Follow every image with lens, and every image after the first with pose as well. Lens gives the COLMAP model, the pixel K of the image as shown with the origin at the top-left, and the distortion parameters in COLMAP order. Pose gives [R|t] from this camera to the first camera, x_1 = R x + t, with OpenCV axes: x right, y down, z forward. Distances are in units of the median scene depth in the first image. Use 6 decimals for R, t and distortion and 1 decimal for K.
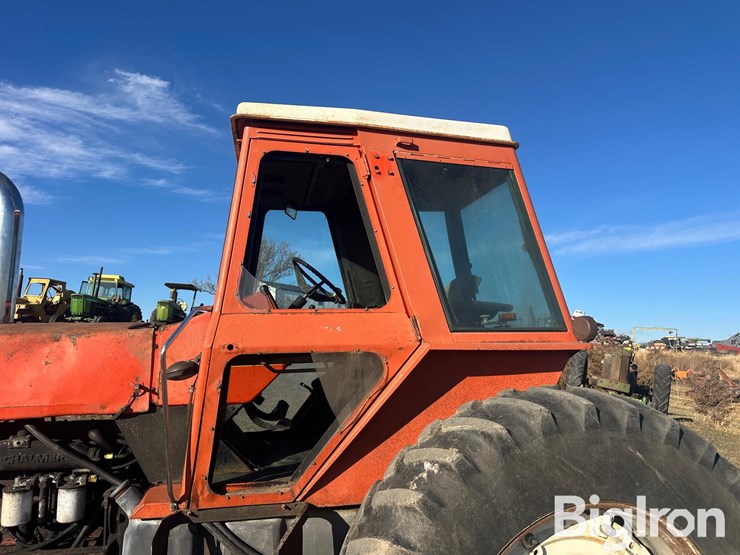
lens RADIAL K [[520.9, 0, 370.1], [0, 520.9, 275.5], [0, 0, 1]] dist [0.052531, -0.059150]
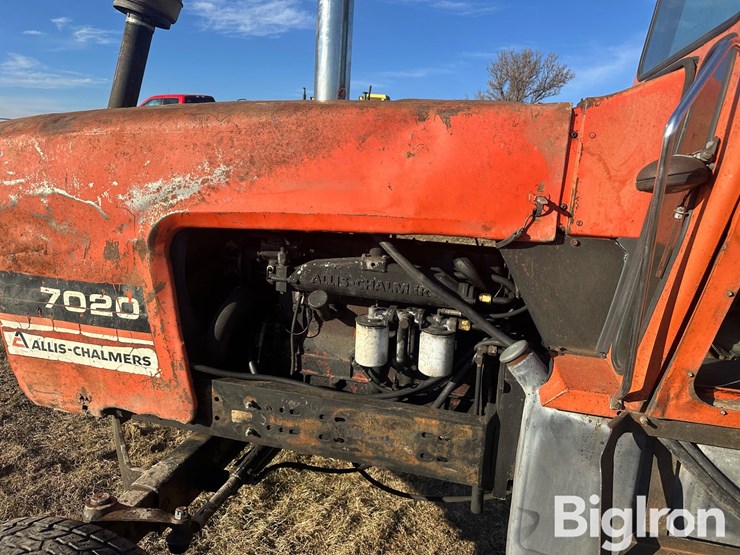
lens RADIAL K [[520.9, 0, 371.8], [0, 520.9, 274.1], [0, 0, 1]] dist [0.052531, -0.059150]
pose [[0.896334, 0.138602, -0.421159, -0.346023], [0.000937, 0.949289, 0.314402, 0.099095], [0.443378, -0.282204, 0.850751, 0.363627]]
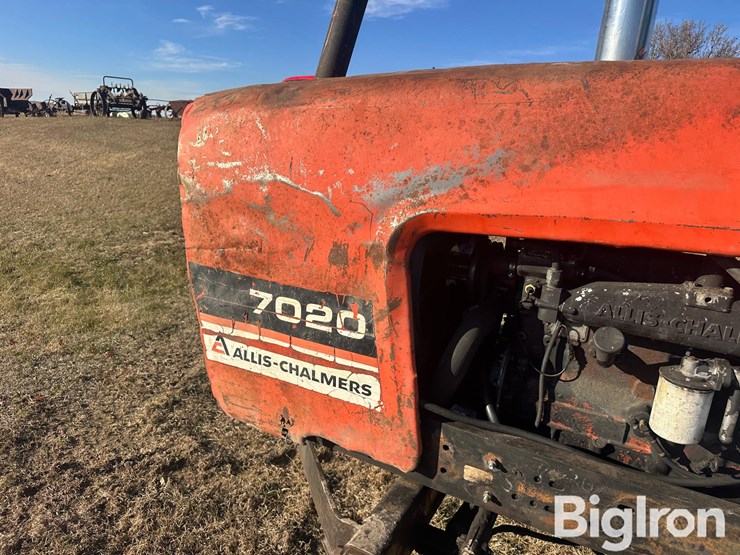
lens RADIAL K [[520.9, 0, 361.6], [0, 520.9, 275.6], [0, 0, 1]] dist [0.052531, -0.059150]
pose [[0.771273, 0.214392, -0.599312, -0.596978], [0.007680, 0.938363, 0.345566, 0.117014], [0.636458, -0.271128, 0.722087, 0.417486]]
